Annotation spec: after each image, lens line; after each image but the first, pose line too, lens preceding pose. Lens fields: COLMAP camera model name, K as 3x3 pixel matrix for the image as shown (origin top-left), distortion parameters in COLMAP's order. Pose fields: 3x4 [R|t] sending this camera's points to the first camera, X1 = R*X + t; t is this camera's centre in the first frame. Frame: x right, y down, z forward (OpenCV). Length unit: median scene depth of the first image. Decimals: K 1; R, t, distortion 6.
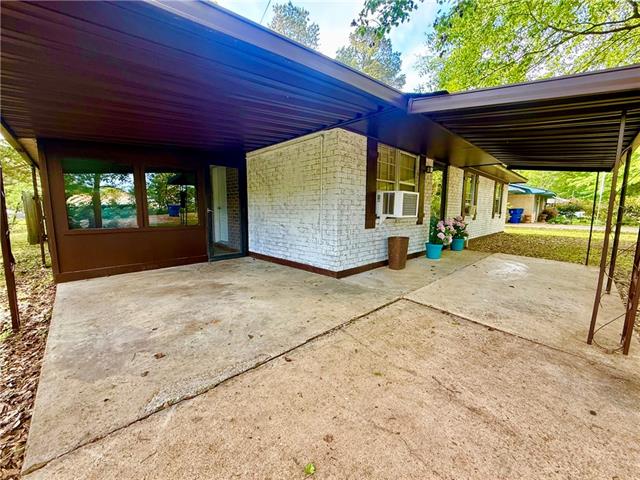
lens RADIAL K [[254.5, 0, 321.0], [0, 254.5, 239.6], [0, 0, 1]] dist [-0.000179, -0.000080]
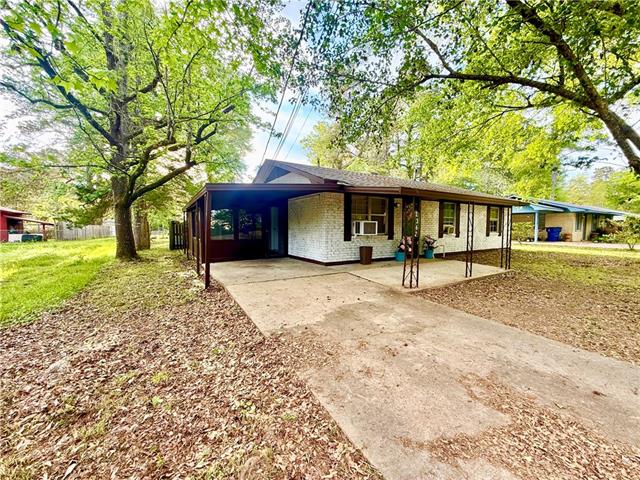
lens RADIAL K [[254.5, 0, 320.4], [0, 254.5, 239.7], [0, 0, 1]] dist [-0.000179, -0.000080]
pose [[0.974327, 0.009476, -0.224937, 0.383596], [-0.024506, 0.997641, -0.064123, 0.063144], [0.223799, 0.067989, 0.972261, -0.766821]]
